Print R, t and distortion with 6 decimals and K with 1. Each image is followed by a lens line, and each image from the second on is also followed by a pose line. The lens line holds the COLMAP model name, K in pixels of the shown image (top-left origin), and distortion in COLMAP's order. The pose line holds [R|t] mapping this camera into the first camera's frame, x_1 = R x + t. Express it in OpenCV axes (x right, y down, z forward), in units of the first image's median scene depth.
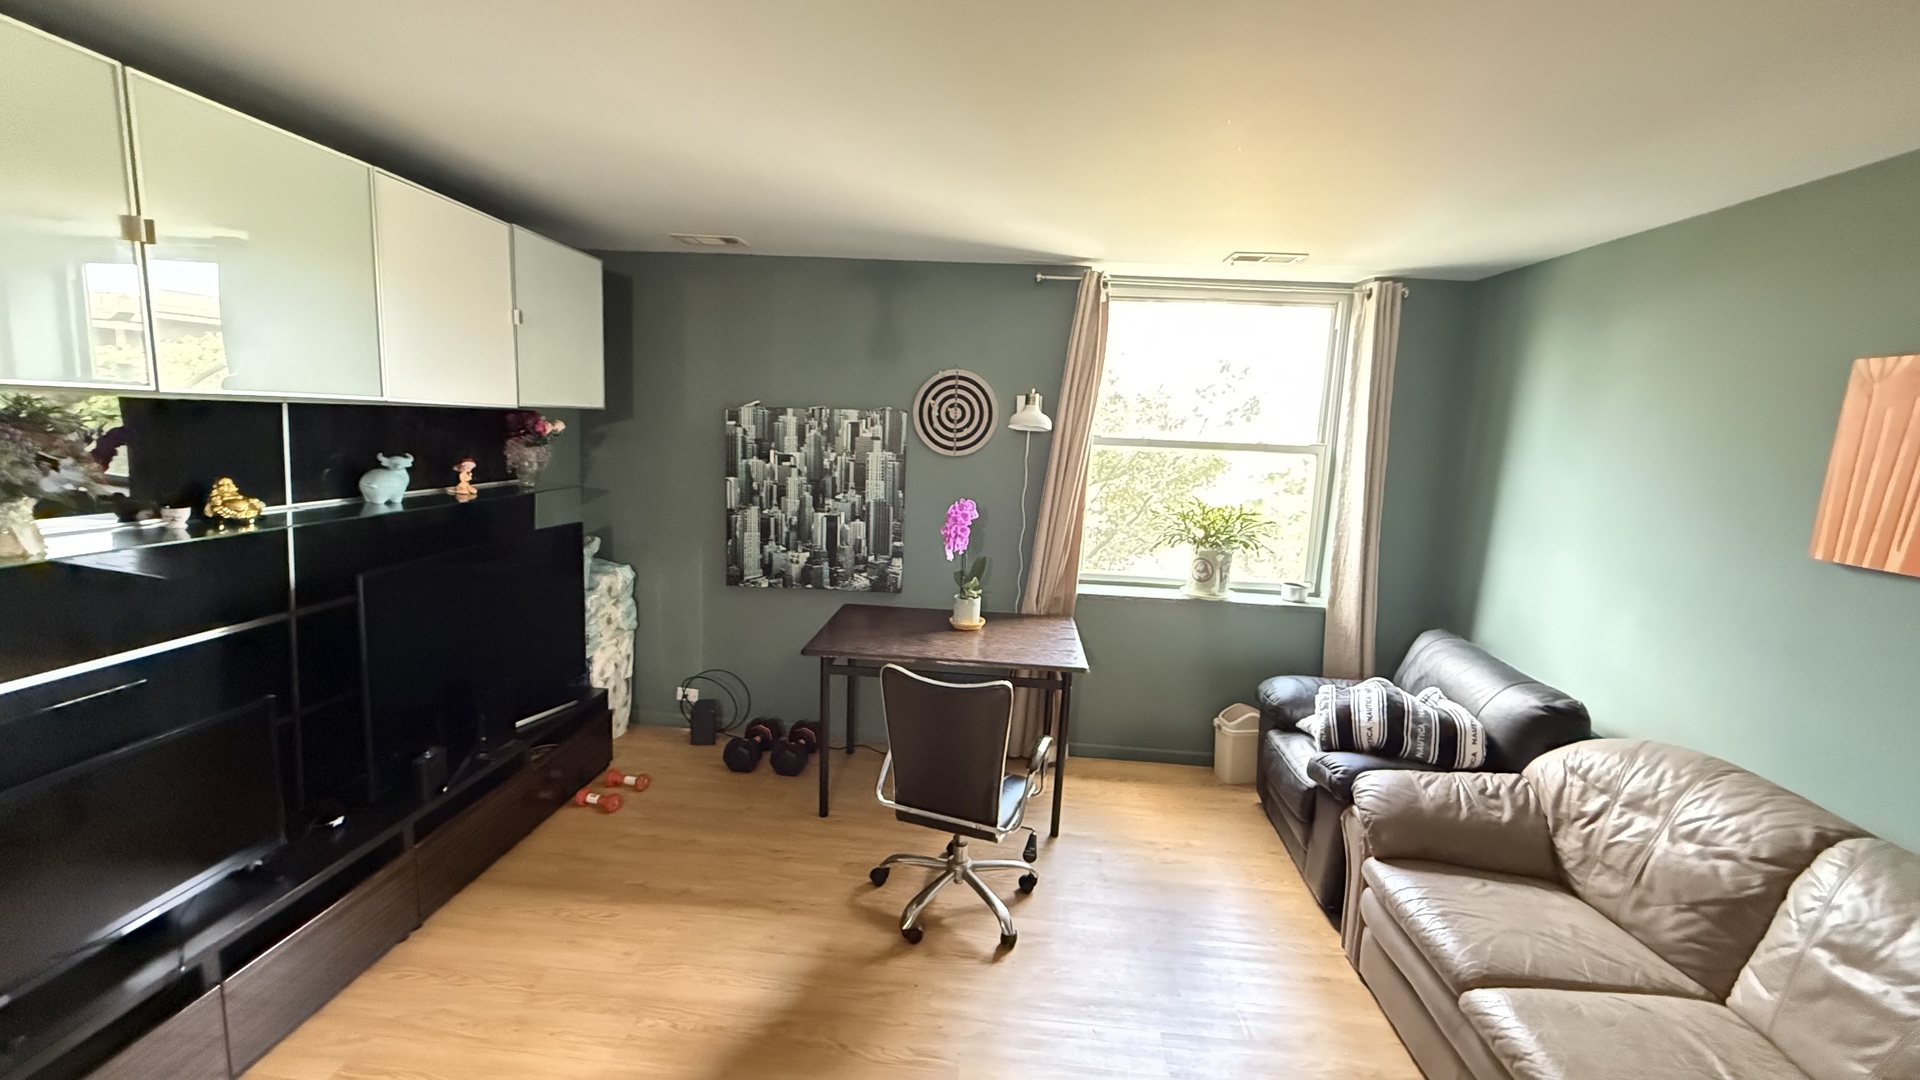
lens RADIAL K [[770.6, 0, 960.0], [0, 770.6, 540.0], [0, 0, 1]] dist [0.000622, 0.000262]
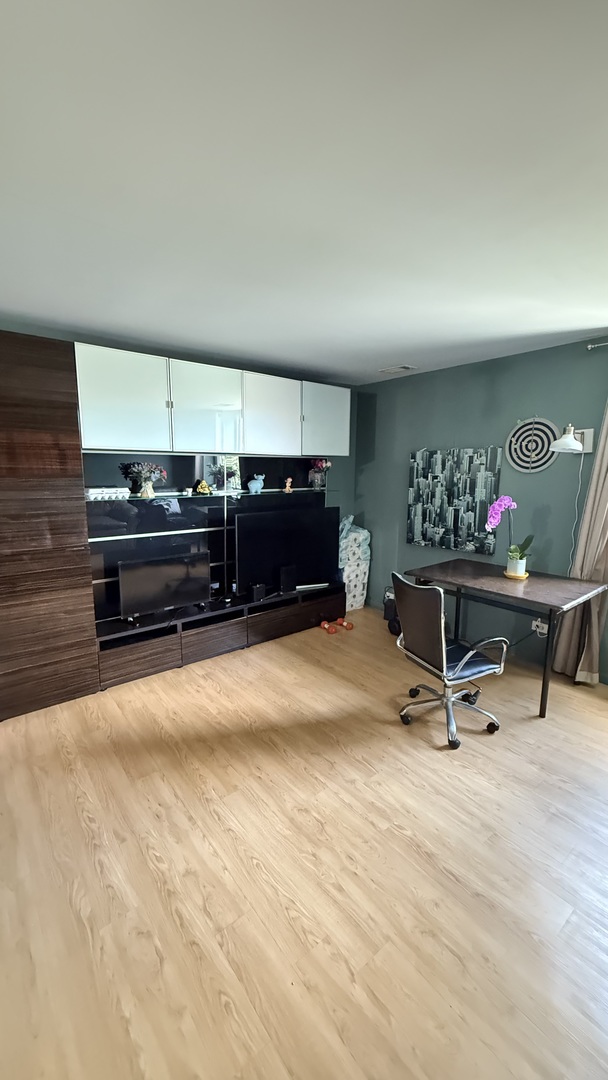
lens RADIAL K [[433.4, 0, 304.0], [0, 433.4, 540.0], [0, 0, 1]] dist [0.000622, 0.000262]
pose [[0.680552, 0.074744, -0.728877, 0.339047], [-0.081672, 0.996322, 0.025913, 0.044743], [0.728134, 0.041894, 0.684154, 0.050830]]
